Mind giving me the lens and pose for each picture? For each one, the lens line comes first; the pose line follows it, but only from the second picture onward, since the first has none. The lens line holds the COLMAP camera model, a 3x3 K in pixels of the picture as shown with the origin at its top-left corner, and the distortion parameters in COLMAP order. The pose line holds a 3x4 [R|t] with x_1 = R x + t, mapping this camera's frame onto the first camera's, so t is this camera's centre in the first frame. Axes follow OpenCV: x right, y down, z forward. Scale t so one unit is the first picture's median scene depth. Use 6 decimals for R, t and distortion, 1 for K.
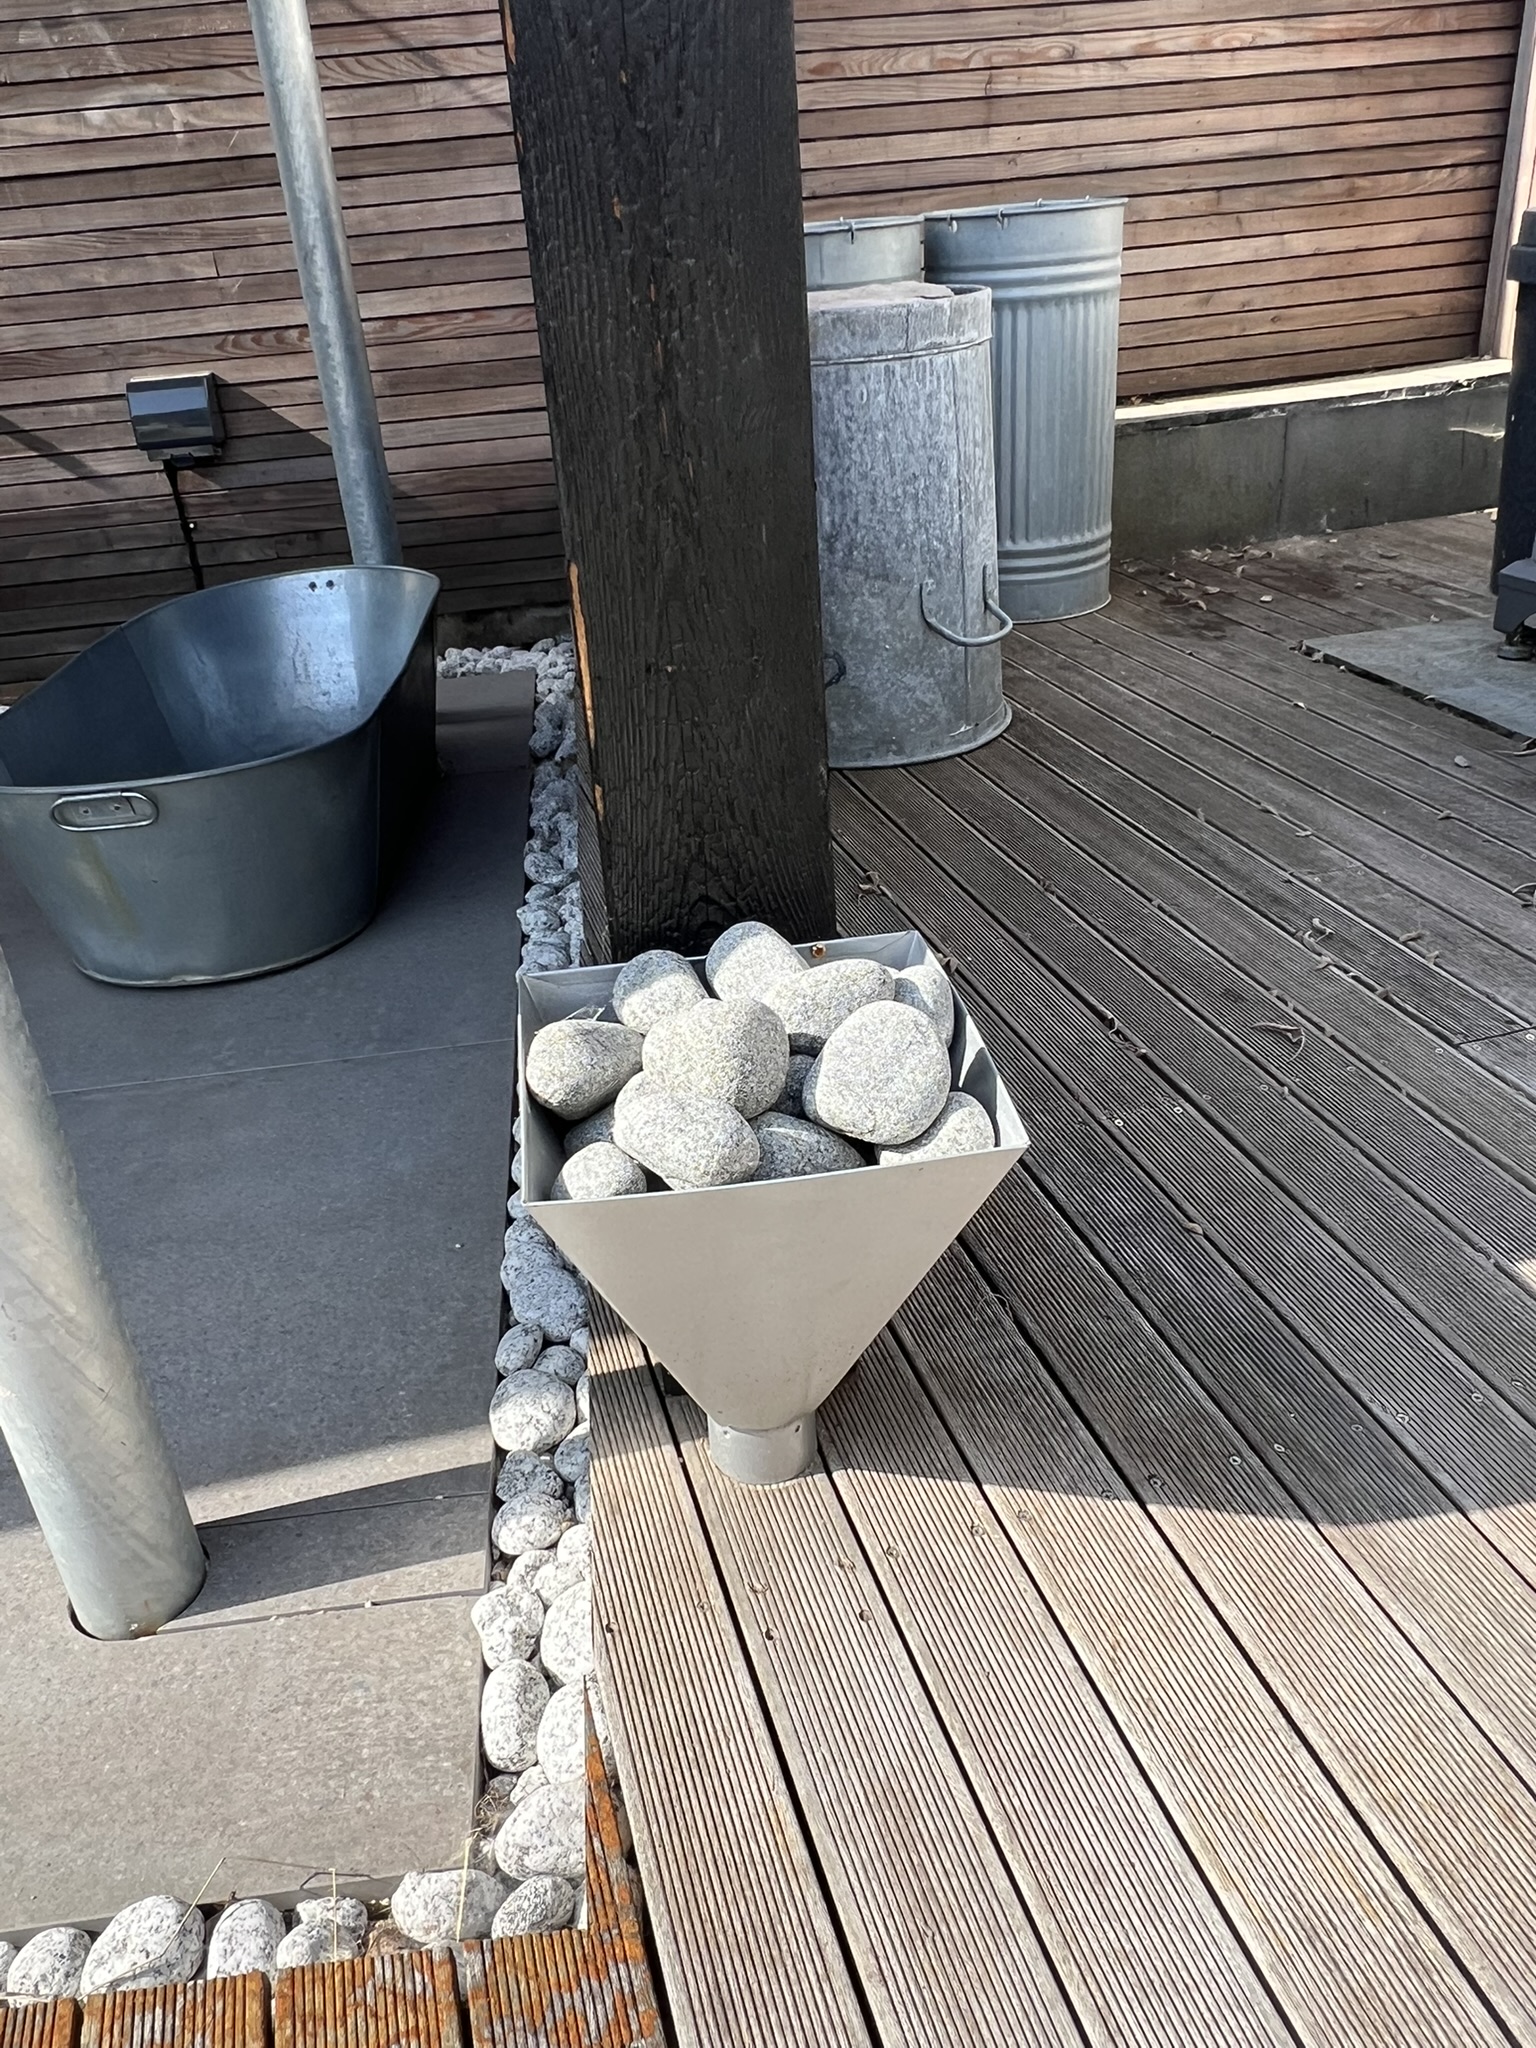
lens RADIAL K [[1501.3, 0, 737.8], [0, 1501.3, 1021.2], [0, 0, 1]] dist [-0.001300, -0.005340]
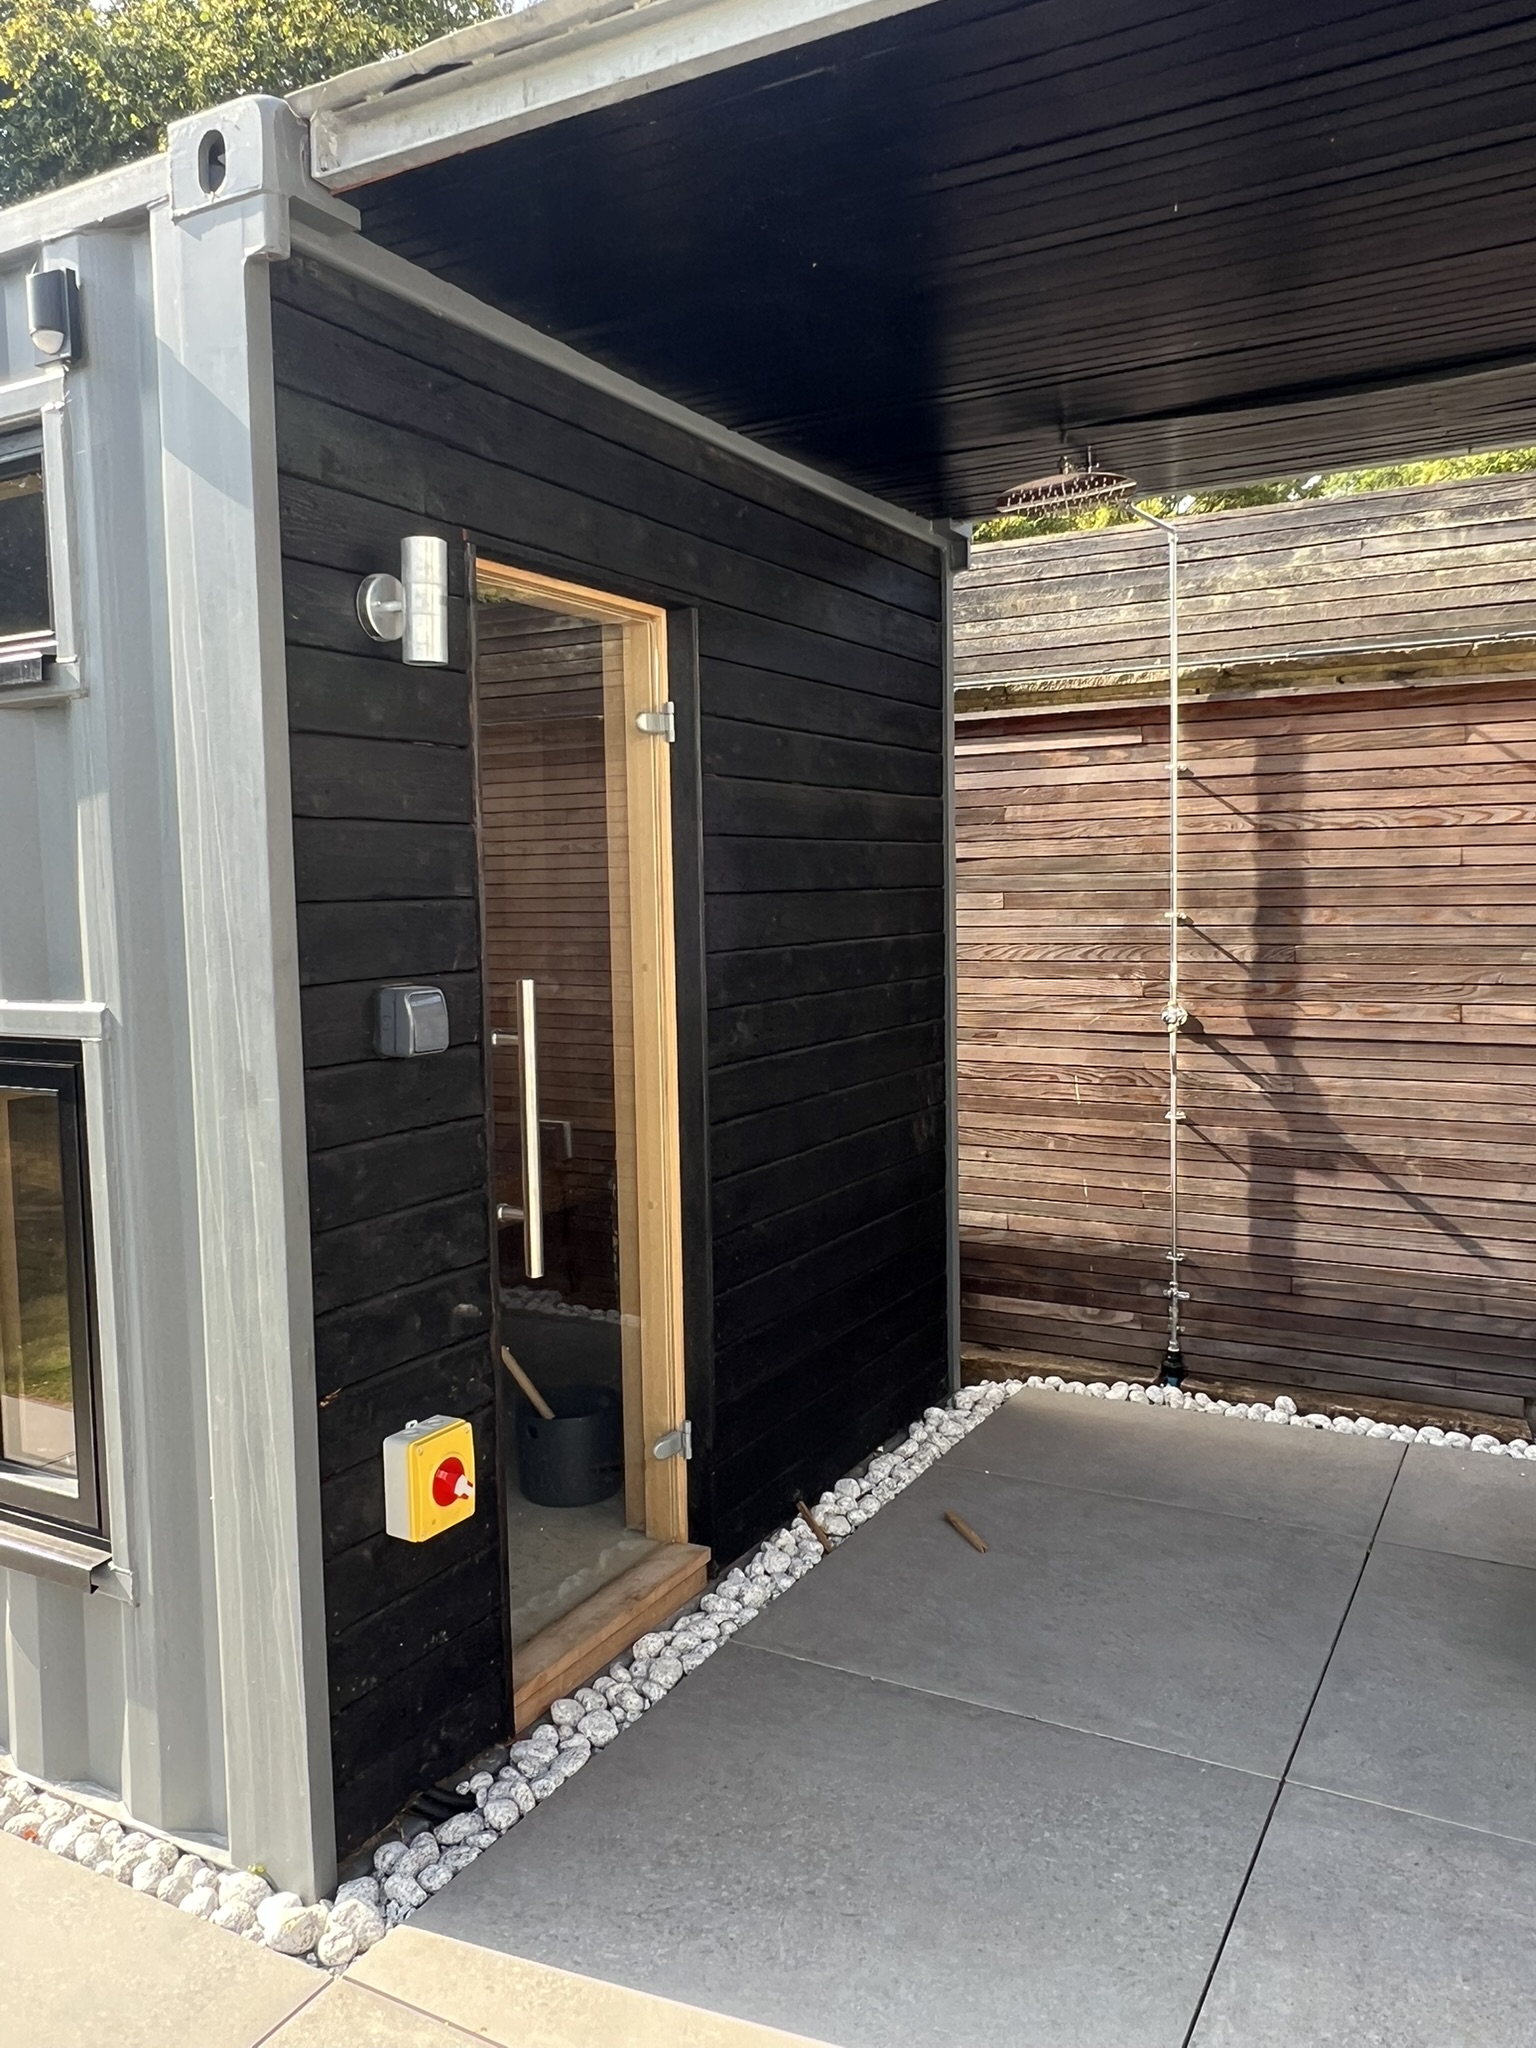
lens RADIAL K [[1547.9, 0, 762.8], [0, 1547.9, 1006.2], [0, 0, 1]] dist [0.002292, -0.001783]
pose [[0.821326, 0.106245, -0.560478, -0.744329], [-0.311401, 0.906707, -0.284451, -0.012901], [0.477968, 0.408160, 0.777787, -1.164626]]
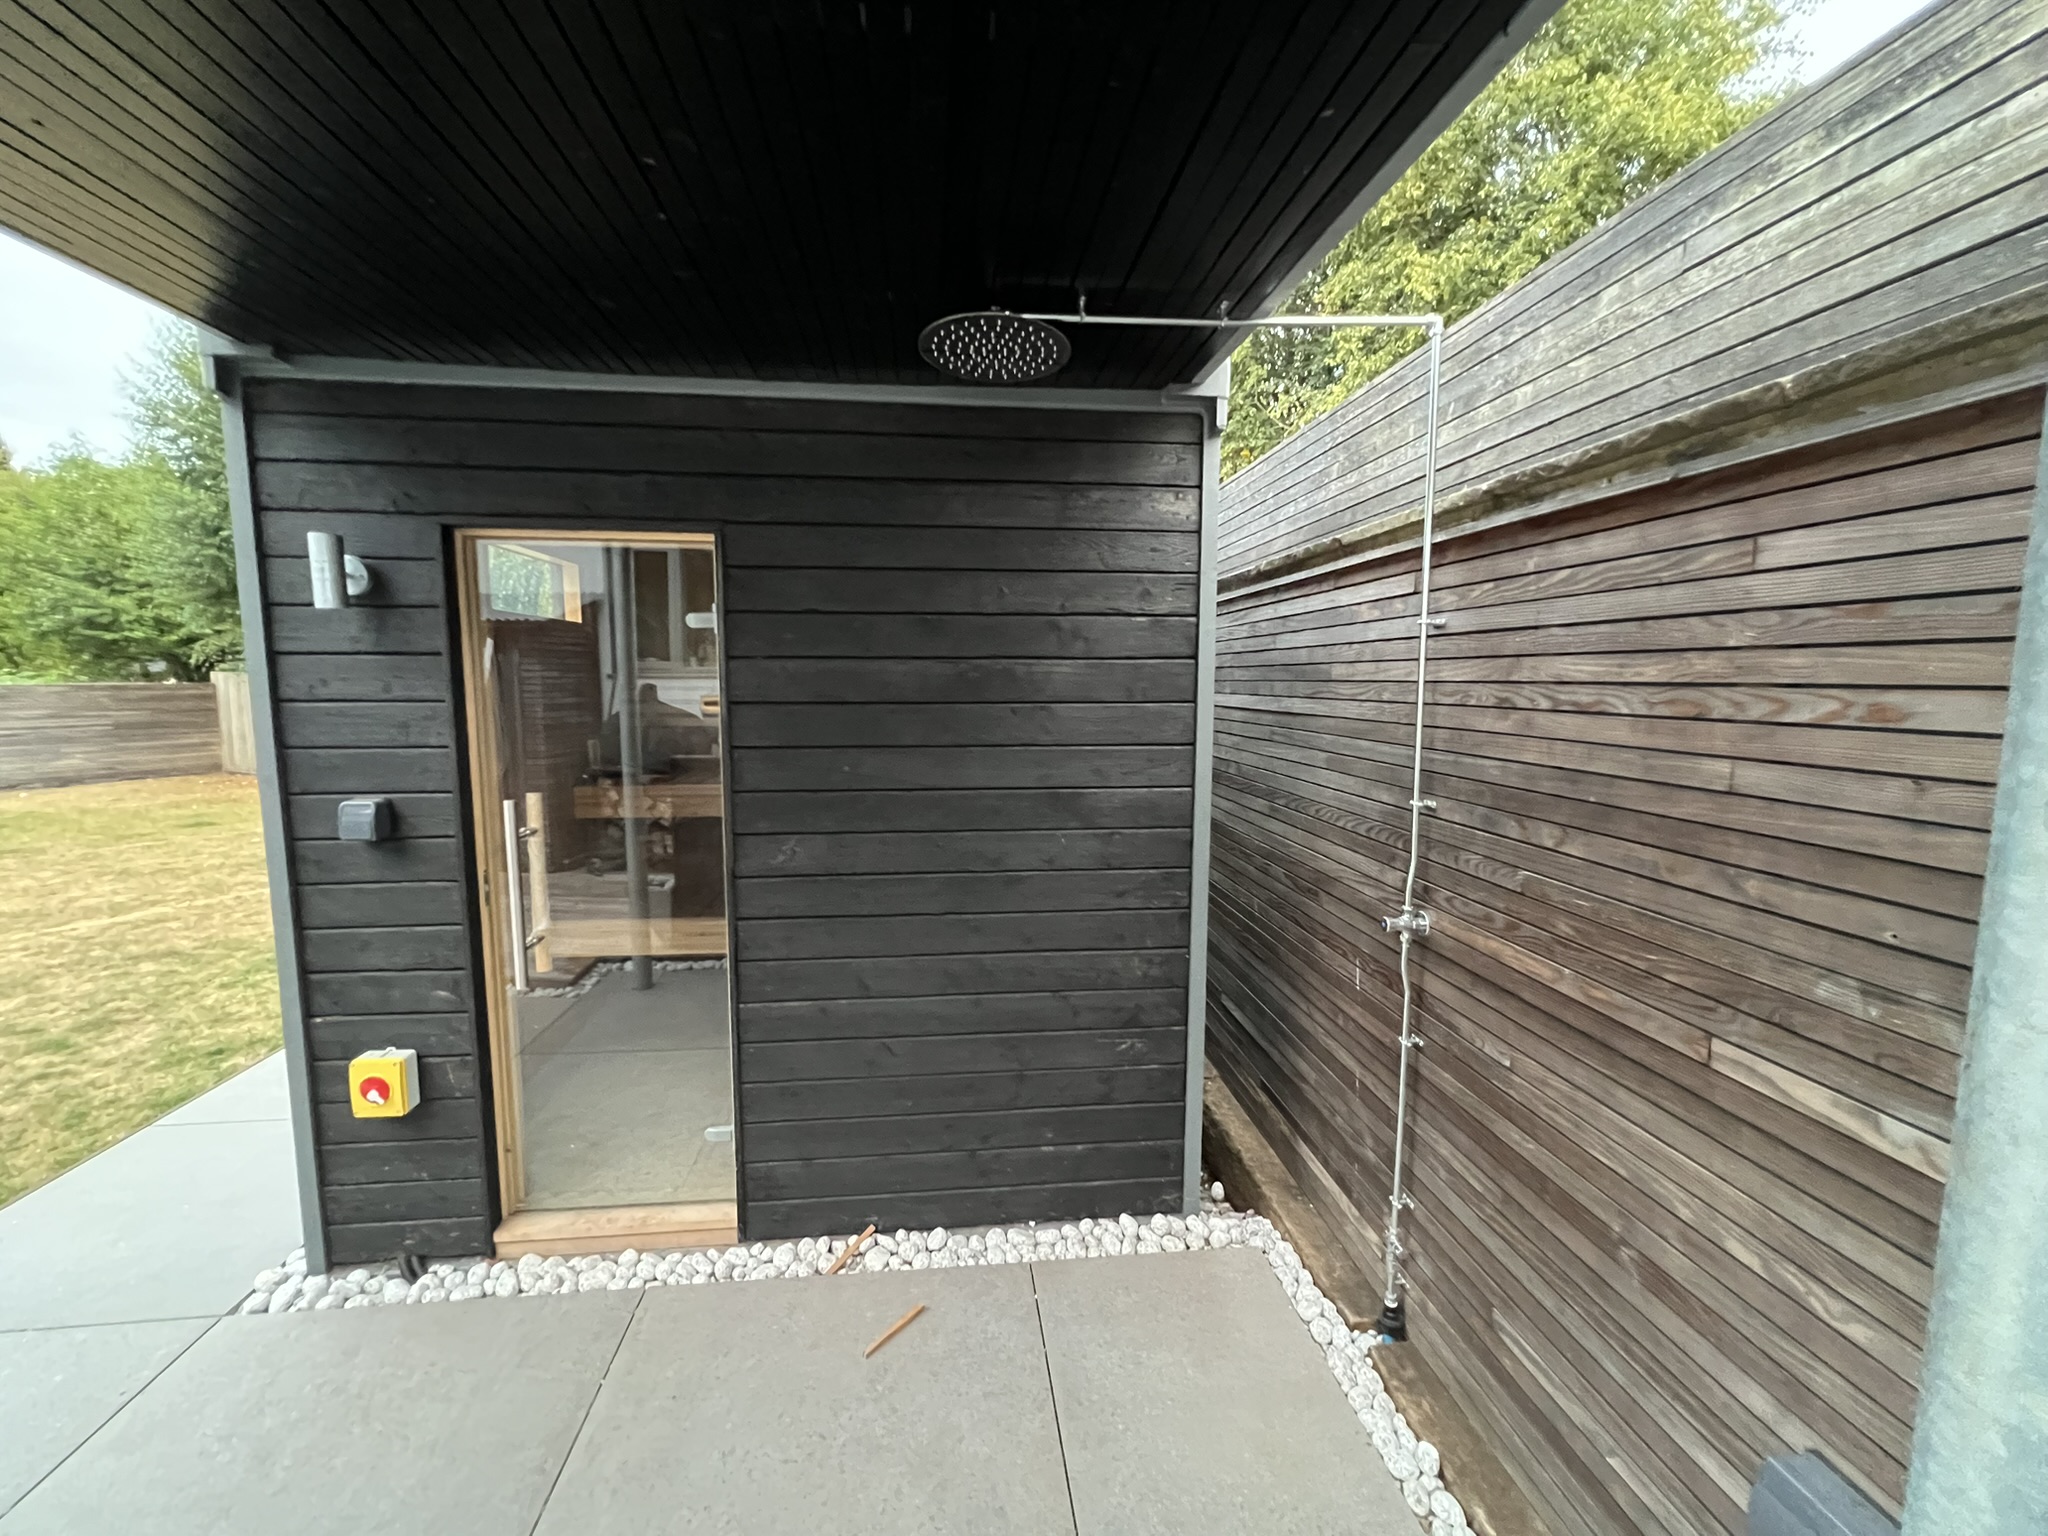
lens RADIAL K [[847.4, 0, 1023.4], [0, 847.4, 772.8], [0, 0, 1]] dist [-0.002999, 0.000254]
pose [[0.010028, 0.188481, -0.982026, -0.354730], [-0.483568, 0.860518, 0.160222, -1.834145], [0.875249, 0.473269, 0.099772, 1.738940]]
